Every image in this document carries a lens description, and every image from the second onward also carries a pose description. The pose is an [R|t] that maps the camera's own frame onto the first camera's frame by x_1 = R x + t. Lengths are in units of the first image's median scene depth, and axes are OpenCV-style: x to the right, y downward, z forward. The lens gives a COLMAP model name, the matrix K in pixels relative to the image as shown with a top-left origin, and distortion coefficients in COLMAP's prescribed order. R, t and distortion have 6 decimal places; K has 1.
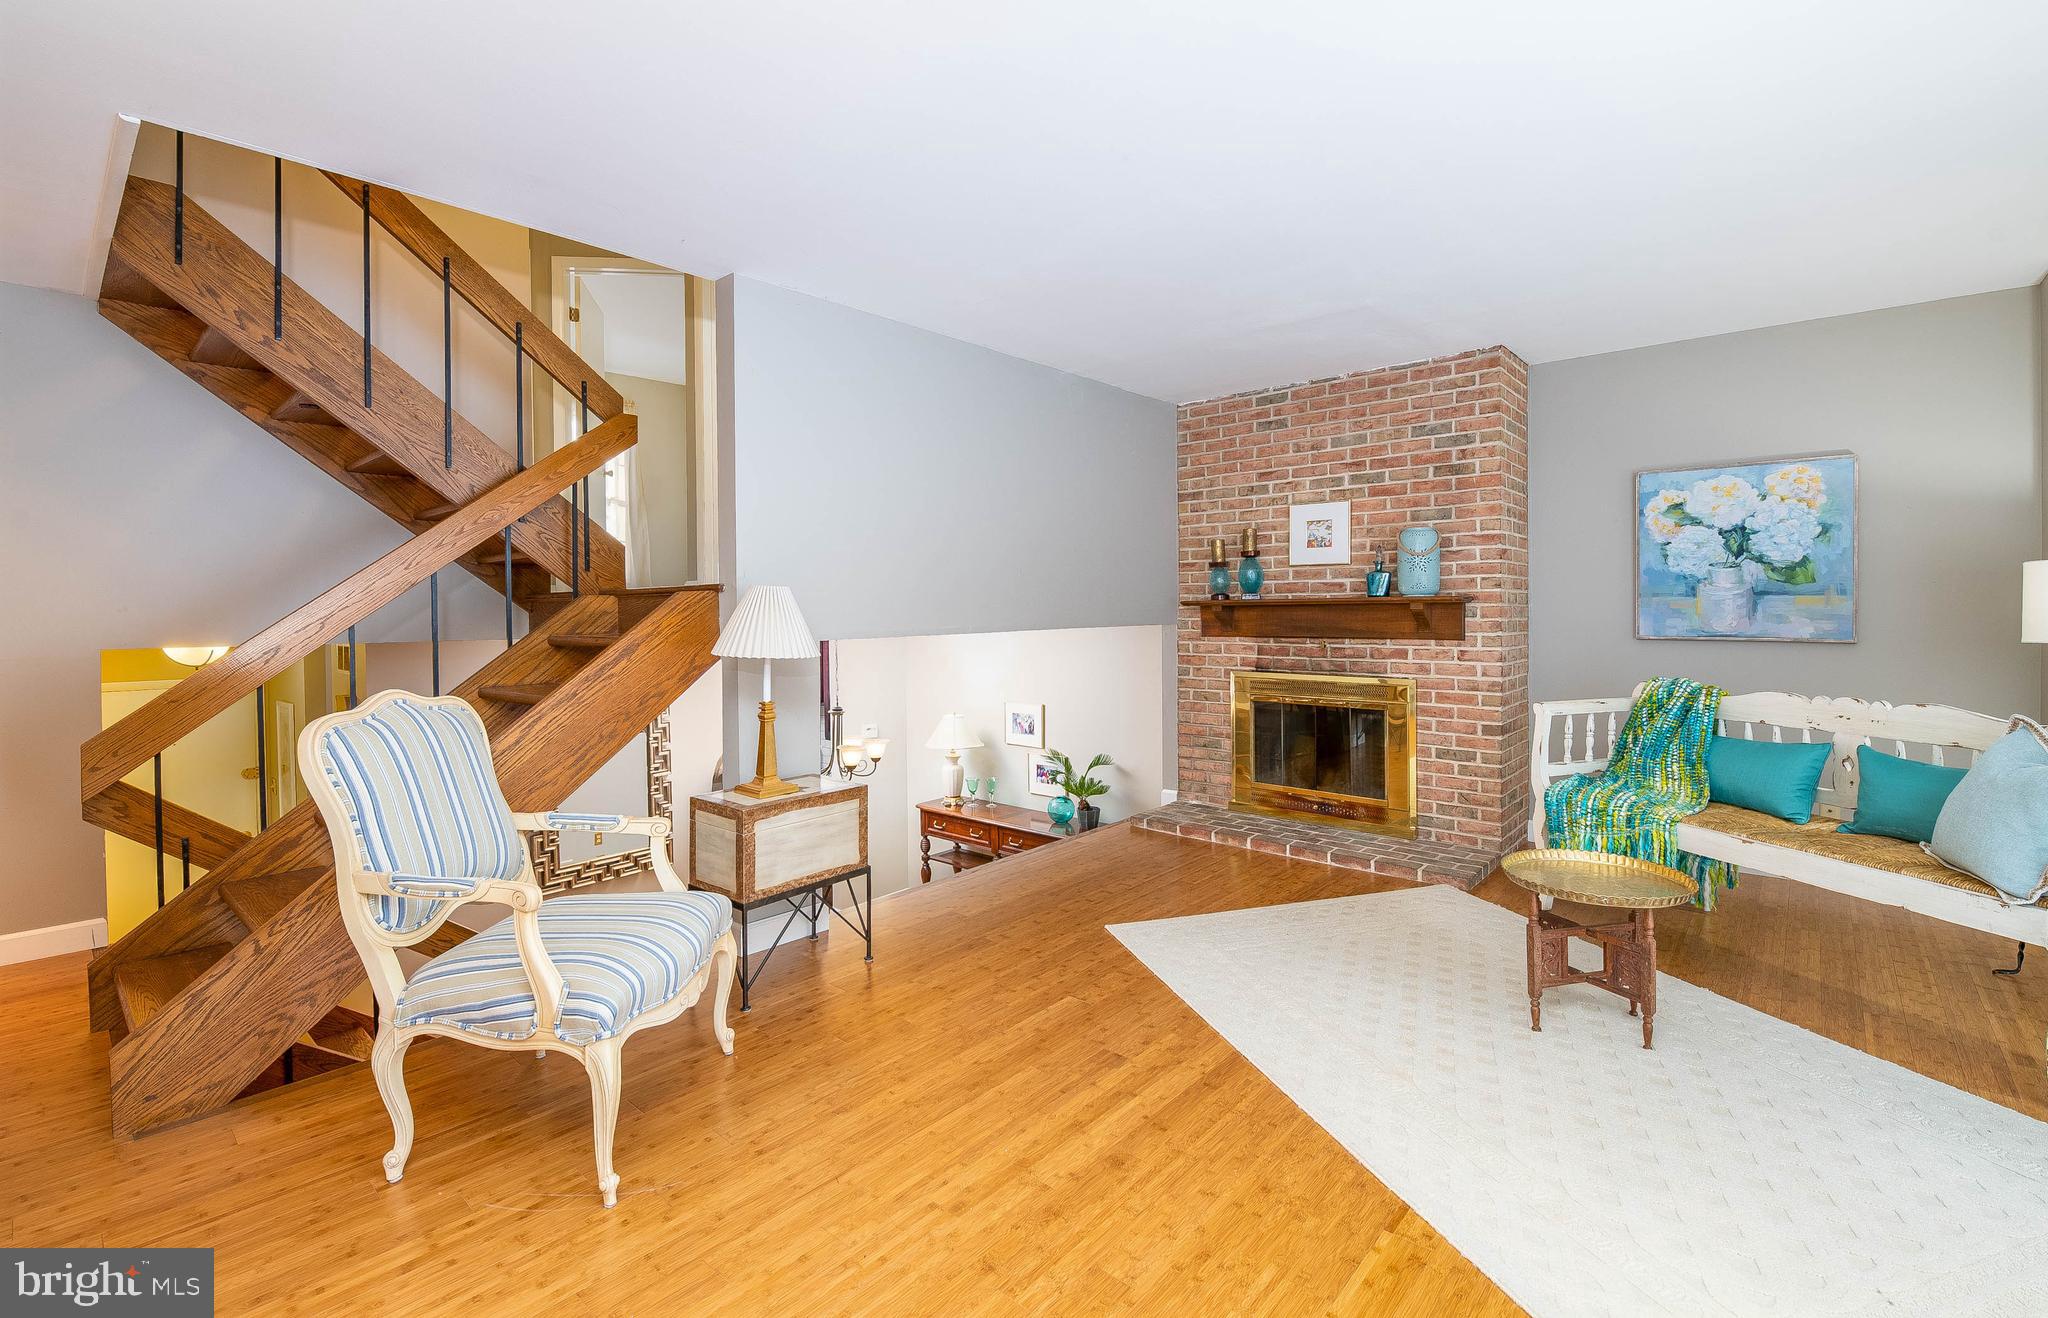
lens RADIAL K [[905.4, 0, 1042.4], [0, 905.4, 615.5], [0, 0, 1]] dist [-0.005470, -0.001170]
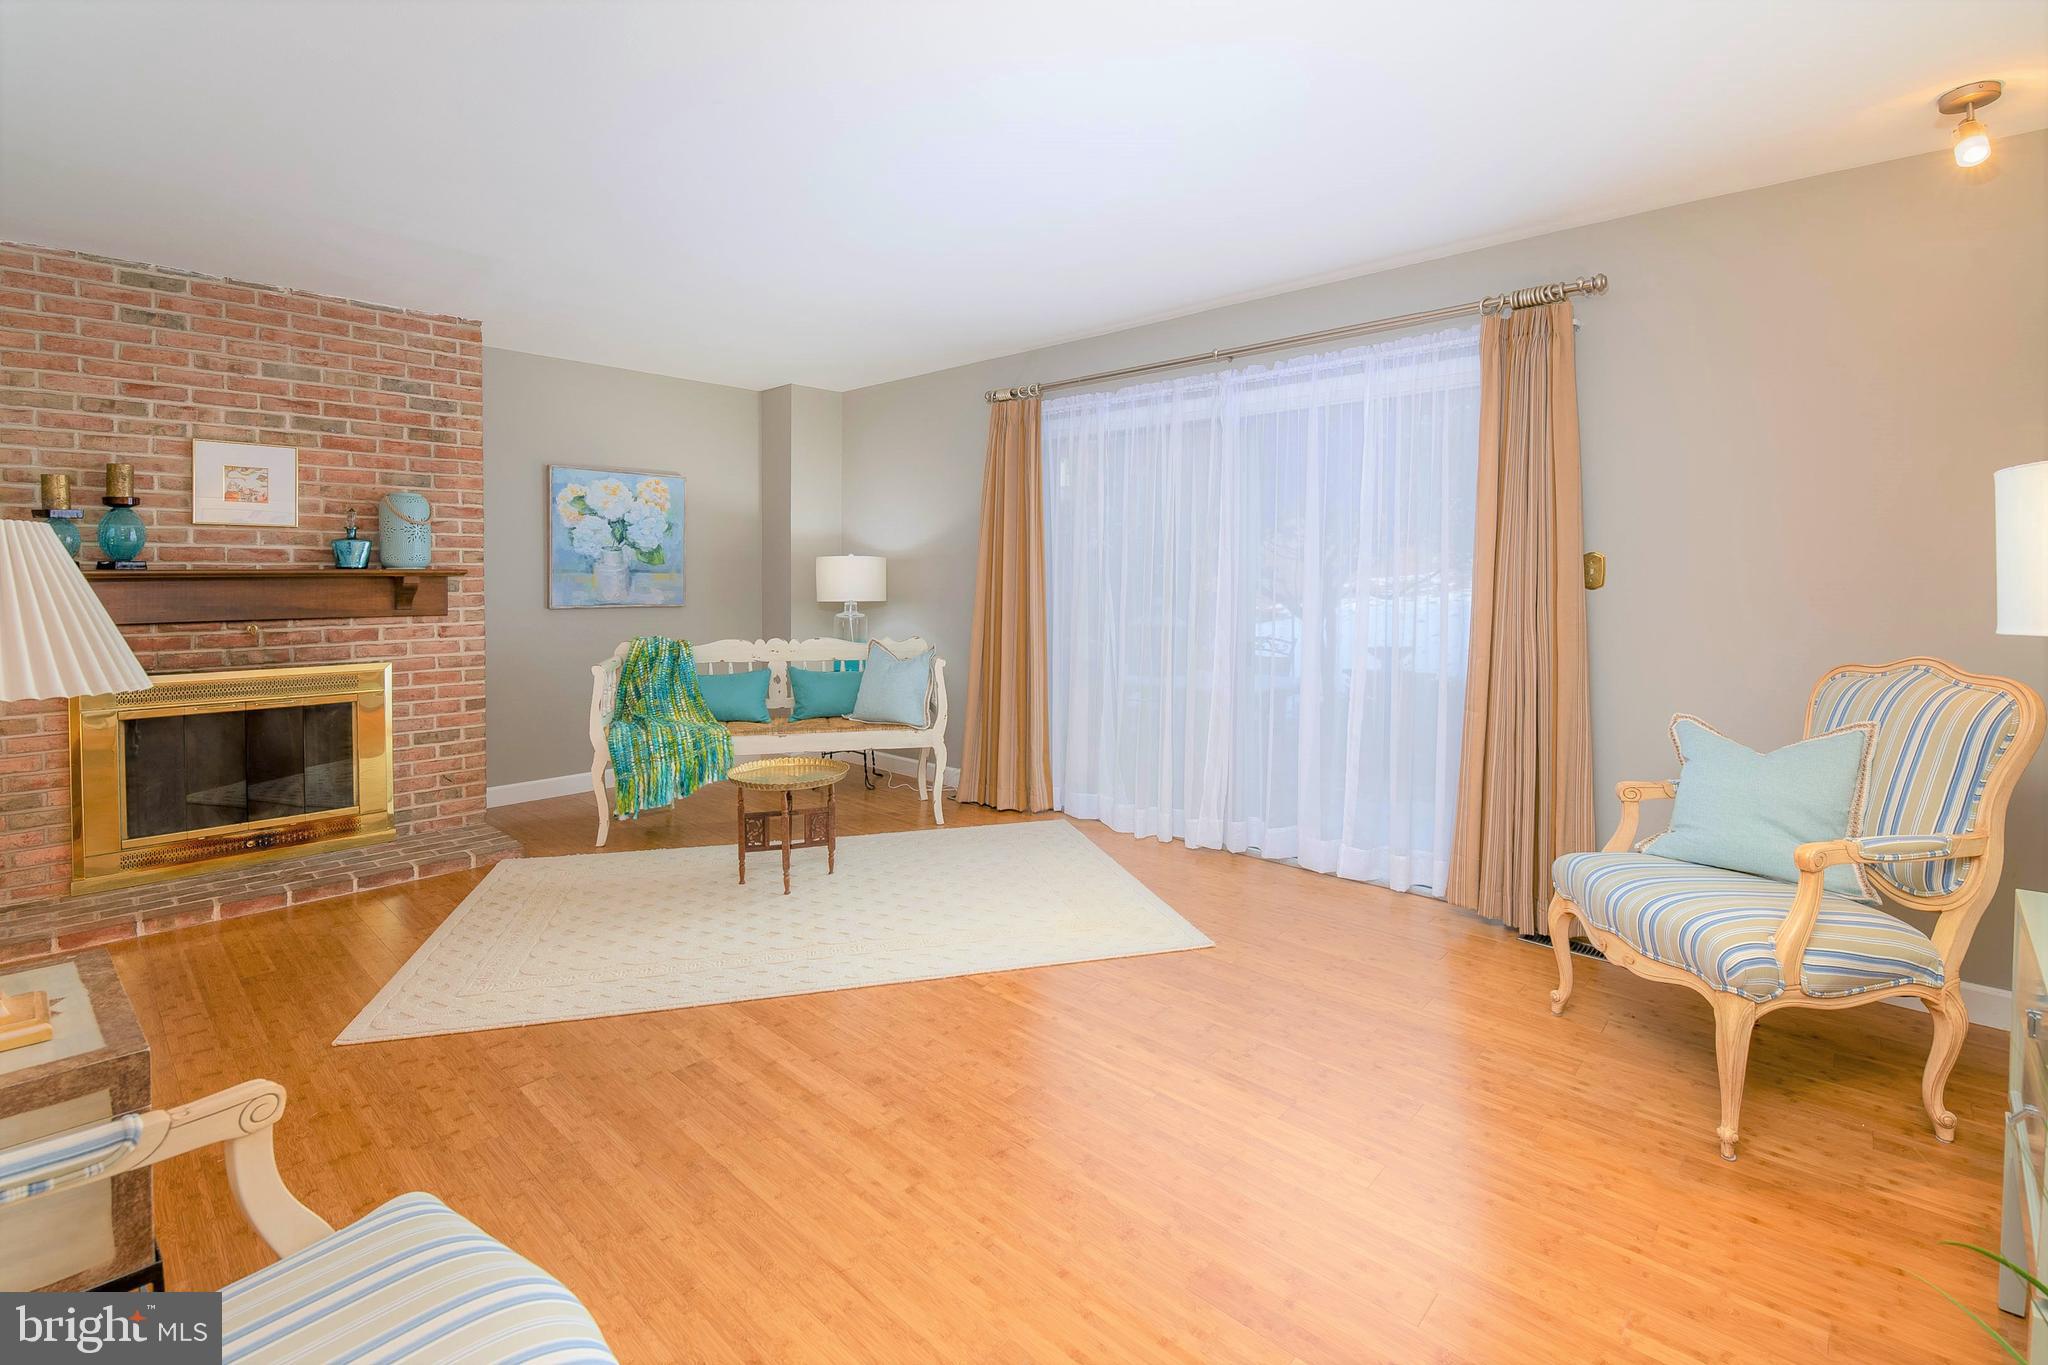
lens RADIAL K [[906.1, 0, 1004.1], [0, 906.1, 592.6], [0, 0, 1]] dist [-0.007371, -0.006696]
pose [[0.042148, -0.008743, 0.999073, -0.464057], [0.012051, 0.999893, 0.008242, 0.002281], [-0.999039, 0.011692, 0.042249, 0.365878]]
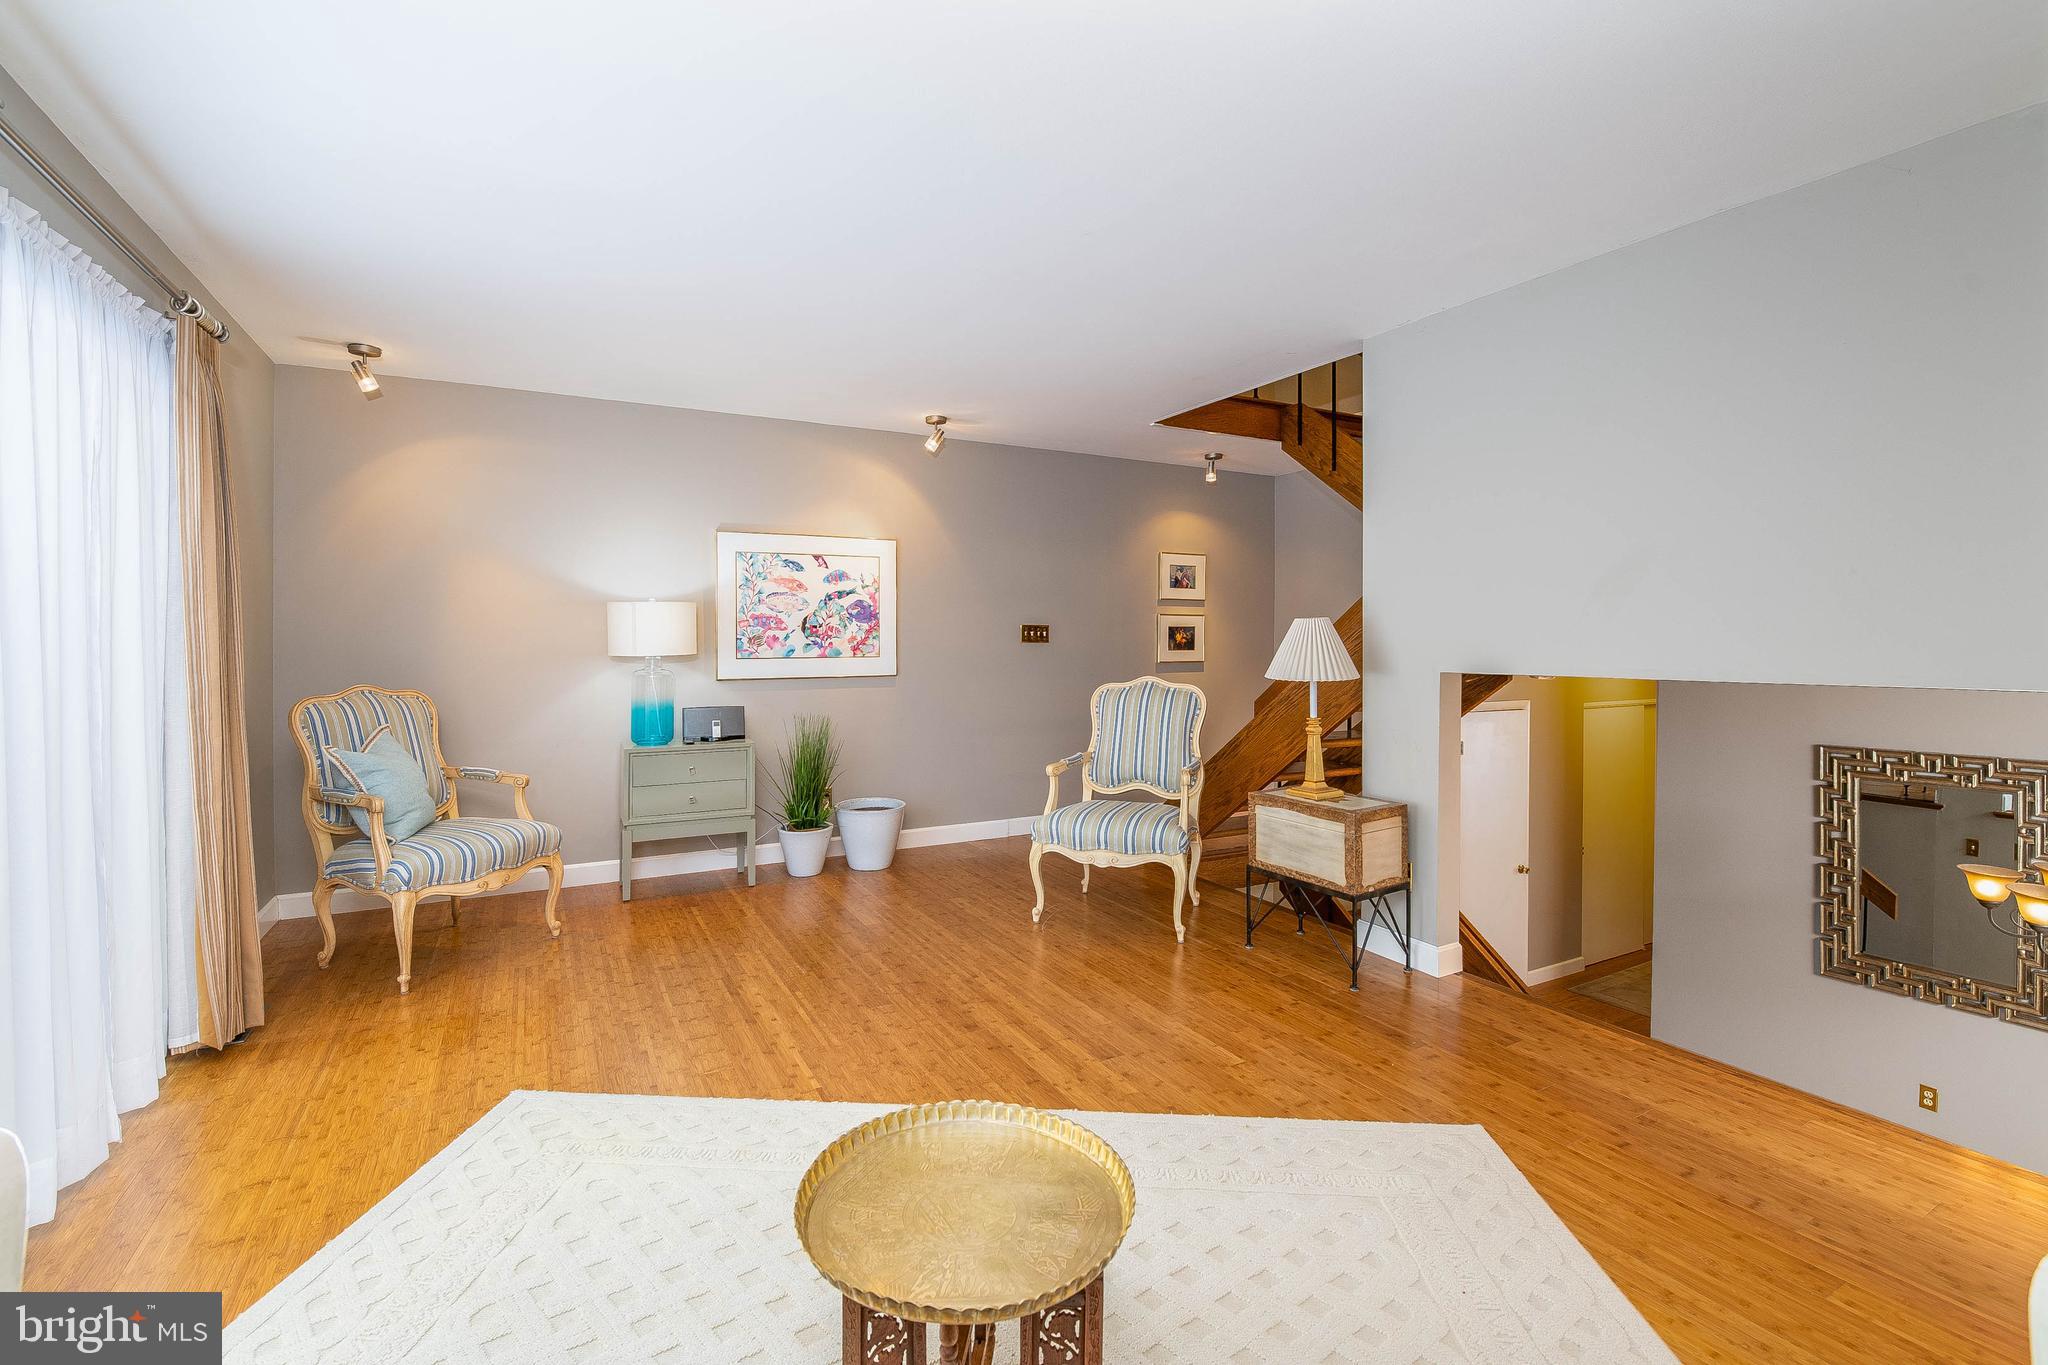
lens RADIAL K [[906.1, 0, 992.4], [0, 906.1, 659.2], [0, 0, 1]] dist [-0.007371, -0.006696]
pose [[-0.373955, 0.035226, -0.926777, 0.640283], [-0.010124, 0.999064, 0.042058, -0.018579], [0.927391, 0.025110, -0.373249, 0.720885]]
